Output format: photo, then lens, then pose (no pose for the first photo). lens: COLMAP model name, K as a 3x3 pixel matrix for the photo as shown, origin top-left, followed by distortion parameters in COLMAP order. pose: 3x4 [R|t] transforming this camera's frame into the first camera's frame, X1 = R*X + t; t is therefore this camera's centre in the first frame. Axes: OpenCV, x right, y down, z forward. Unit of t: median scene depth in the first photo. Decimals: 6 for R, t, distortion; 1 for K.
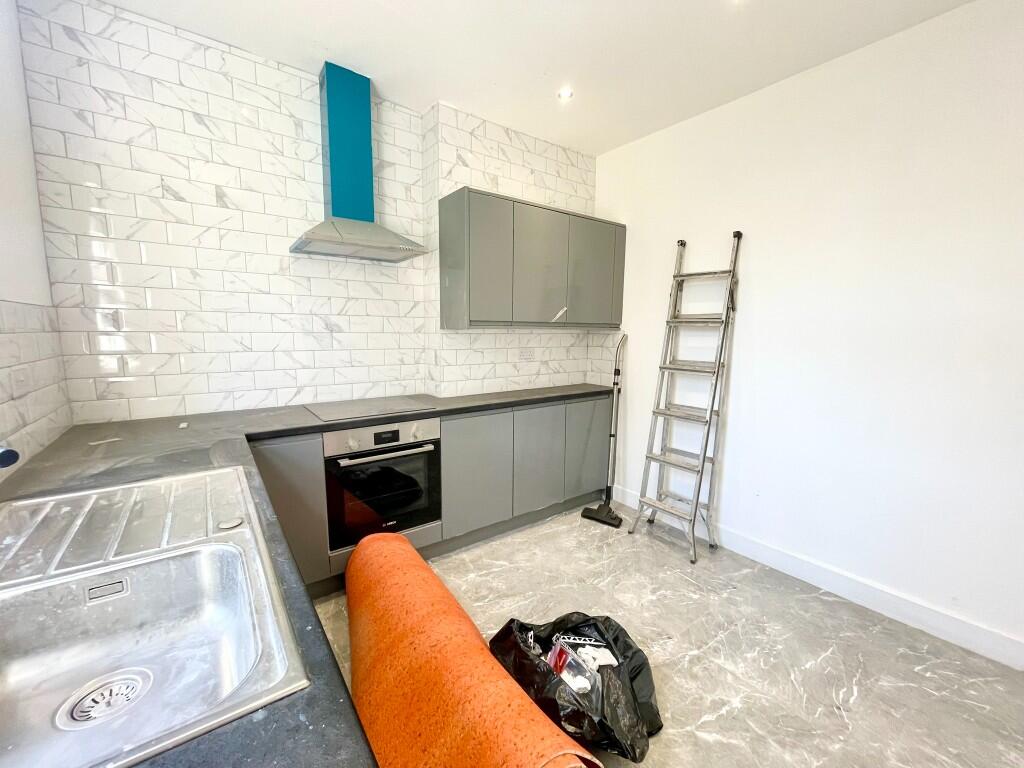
lens RADIAL K [[413.4, 0, 512.9], [0, 413.4, 385.9], [0, 0, 1]] dist [-0.003405, 0.000325]
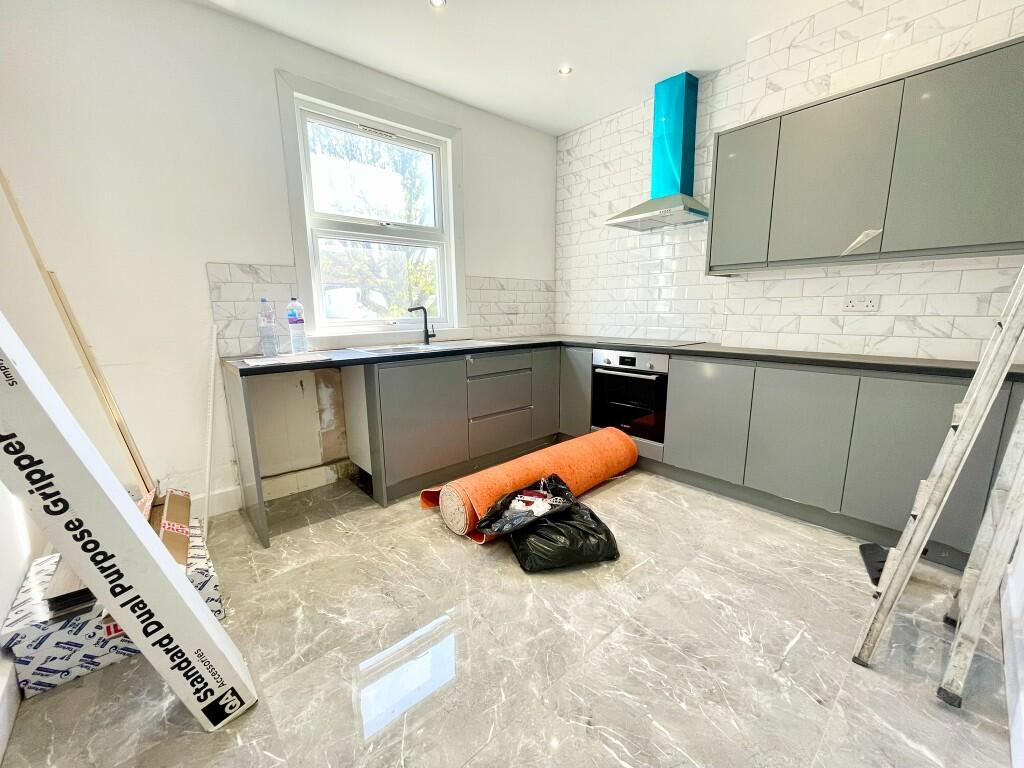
lens RADIAL K [[413.4, 0, 512.9], [0, 413.4, 385.9], [0, 0, 1]] dist [-0.003405, 0.000325]
pose [[0.079029, 0.177169, -0.981002, 0.931147], [-0.122305, 0.978369, 0.166841, 0.020641], [0.989341, 0.106796, 0.098988, 0.454772]]
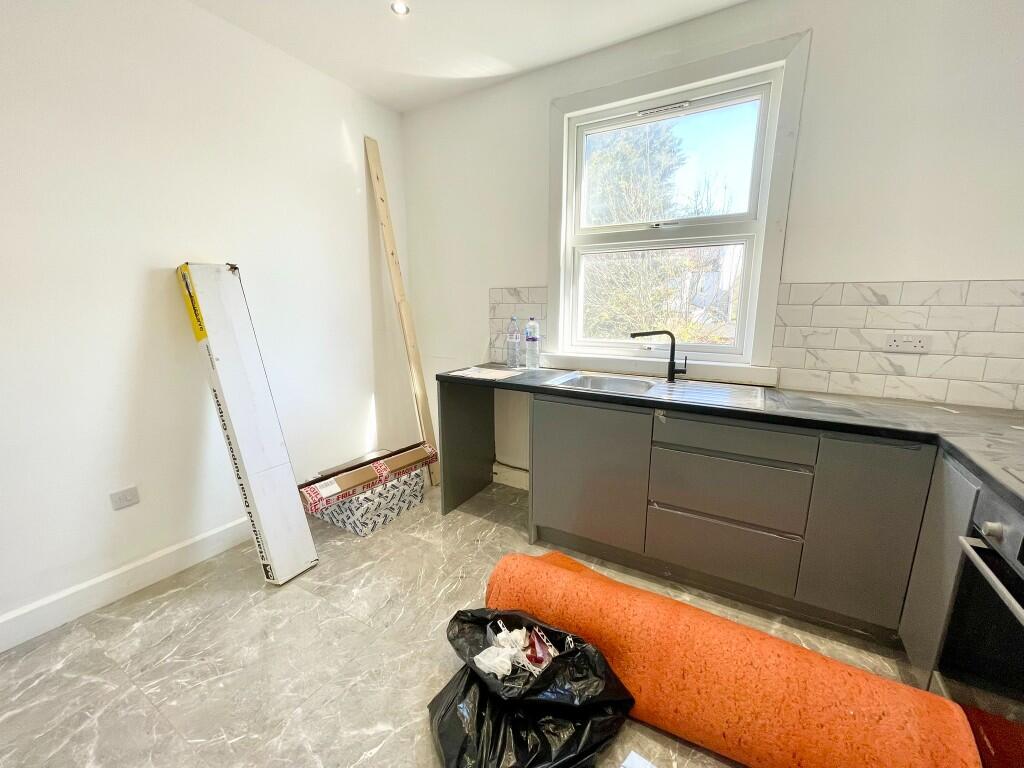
lens RADIAL K [[413.4, 0, 512.9], [0, 413.4, 385.9], [0, 0, 1]] dist [-0.003405, 0.000325]
pose [[-0.924284, 0.070816, -0.375080, 0.299585], [-0.056447, 0.946478, 0.317794, -0.134991], [0.377509, 0.314904, -0.870817, 1.011300]]
